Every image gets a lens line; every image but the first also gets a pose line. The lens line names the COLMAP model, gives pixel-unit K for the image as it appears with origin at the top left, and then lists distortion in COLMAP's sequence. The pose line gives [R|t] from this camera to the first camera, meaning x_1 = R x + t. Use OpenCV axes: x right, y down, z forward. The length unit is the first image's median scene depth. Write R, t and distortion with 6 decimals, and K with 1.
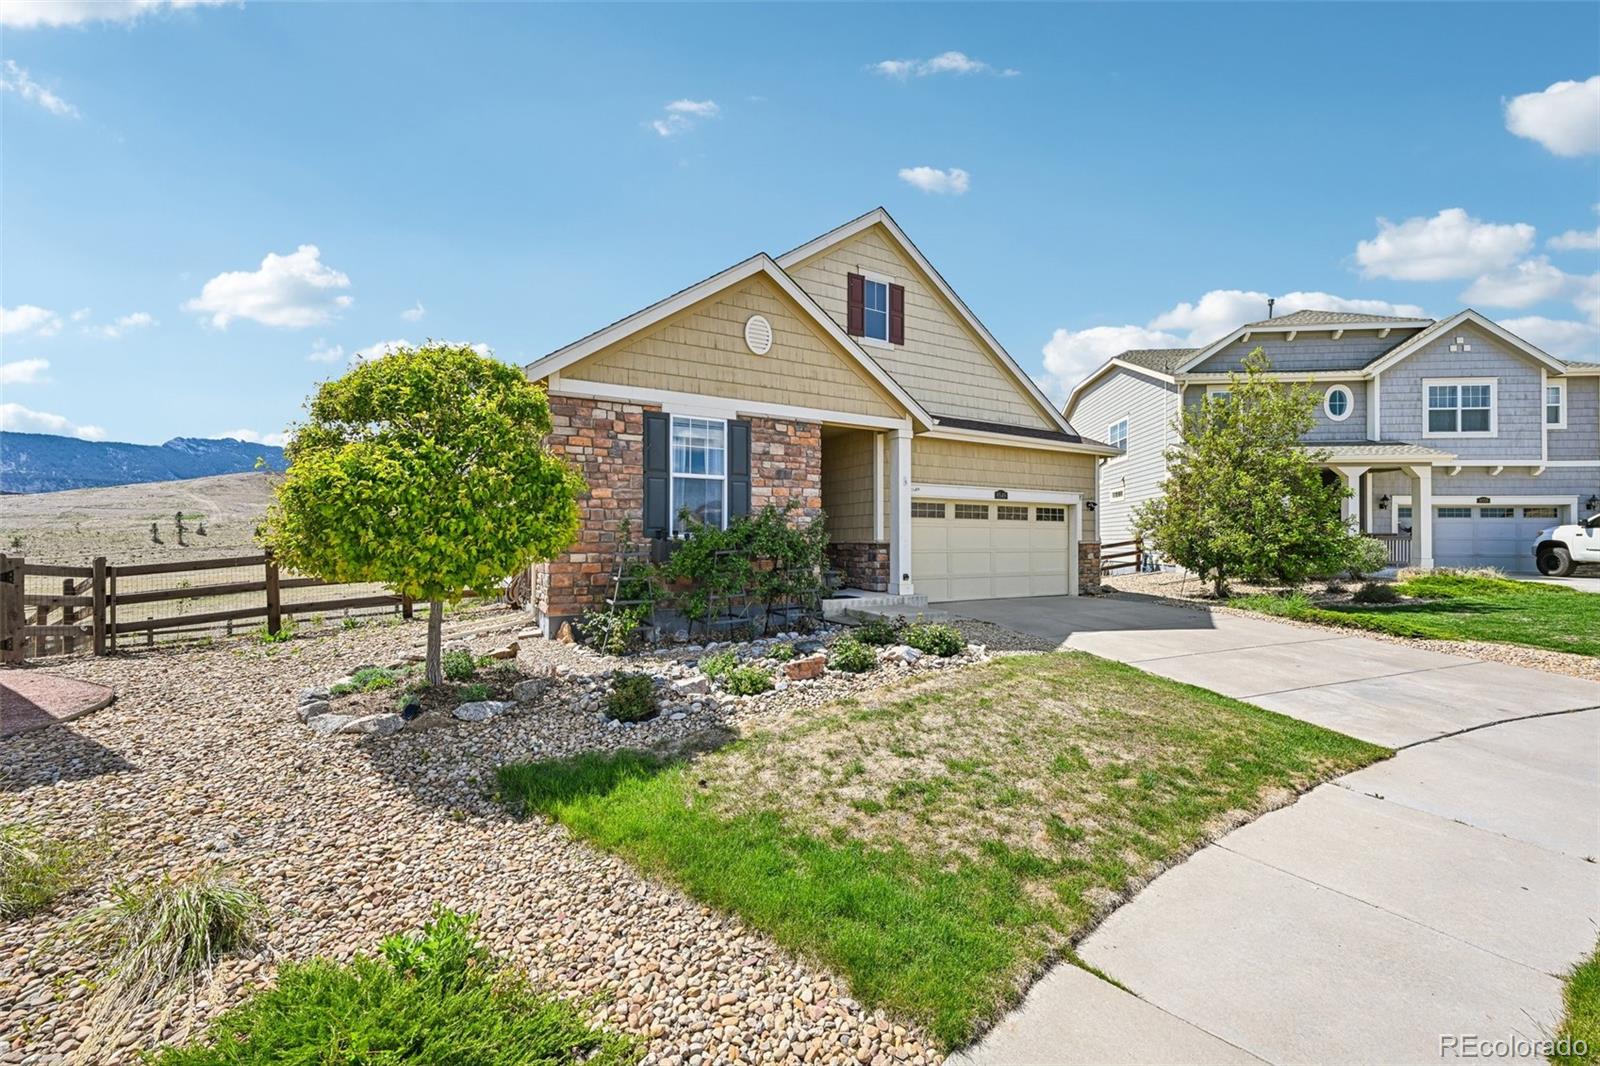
lens RADIAL K [[630.5, 0, 808.2], [0, 630.5, 533.2], [0, 0, 1]] dist [0.003668, 0.000181]
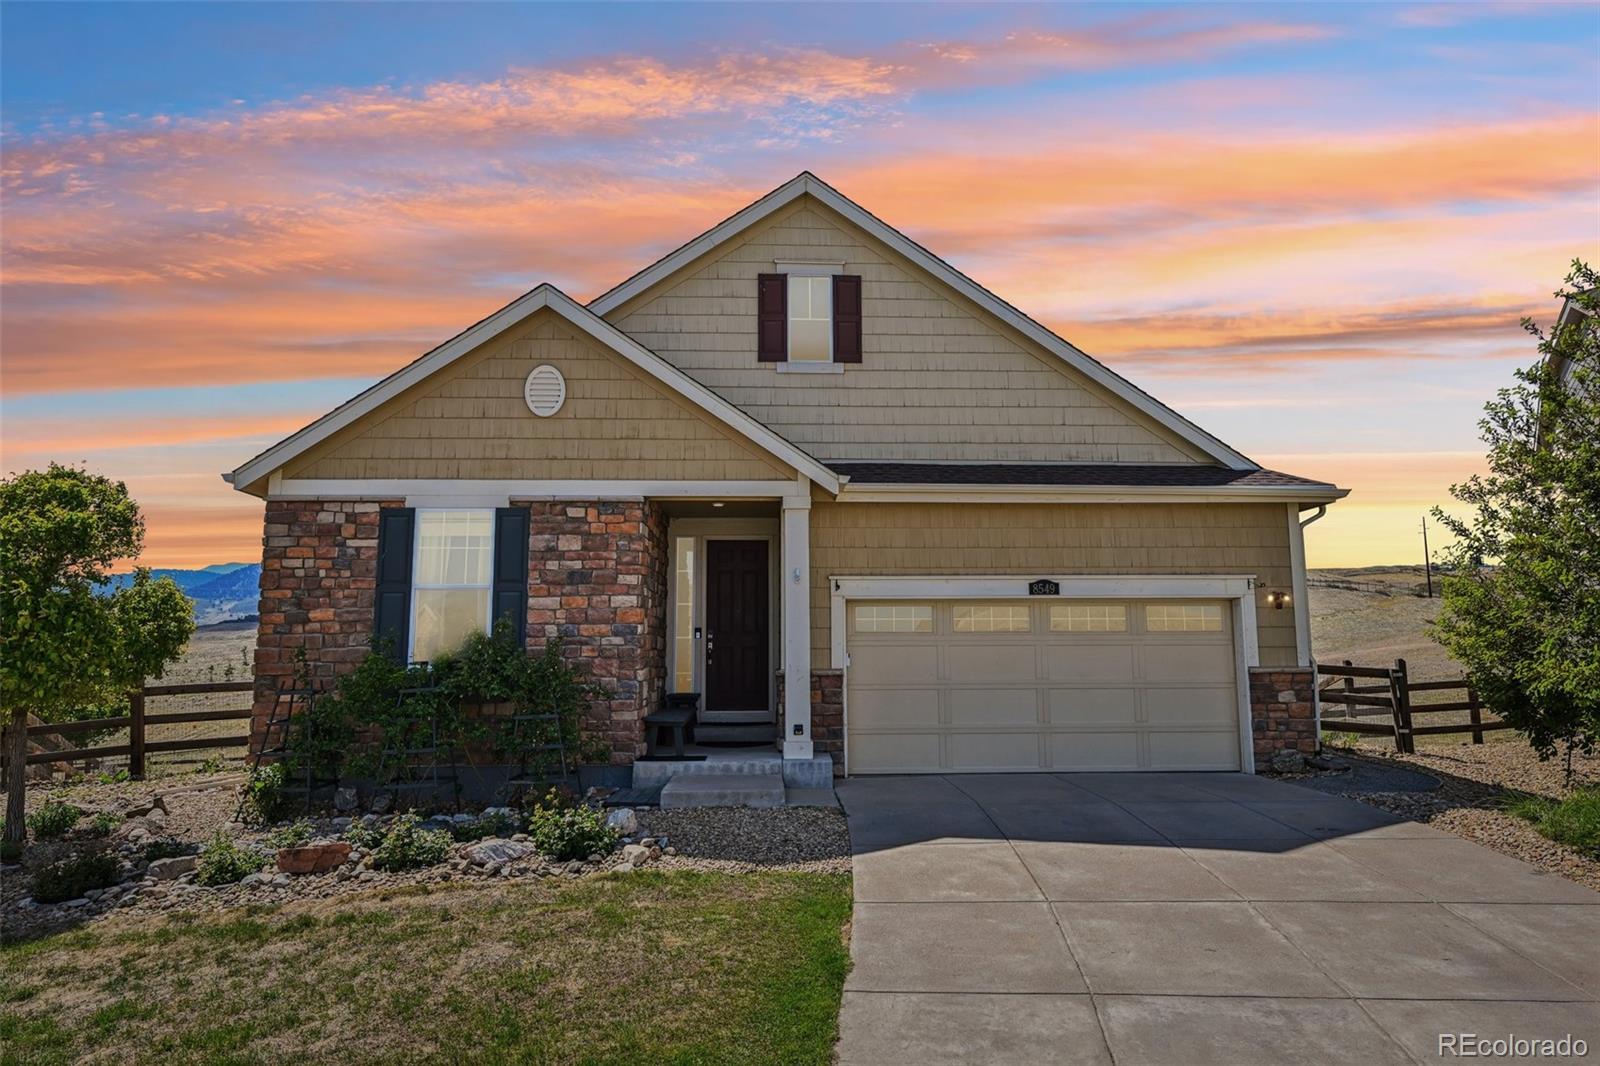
lens RADIAL K [[947.1, 0, 800.0], [0, 947.1, 533.0], [0, 0, 1]] dist [0.000206, -0.001627]
pose [[0.890480, -0.067711, -0.449956, 0.670139], [0.012784, 0.992199, -0.124010, -0.008031], [0.454842, 0.104676, 0.884399, 0.172852]]
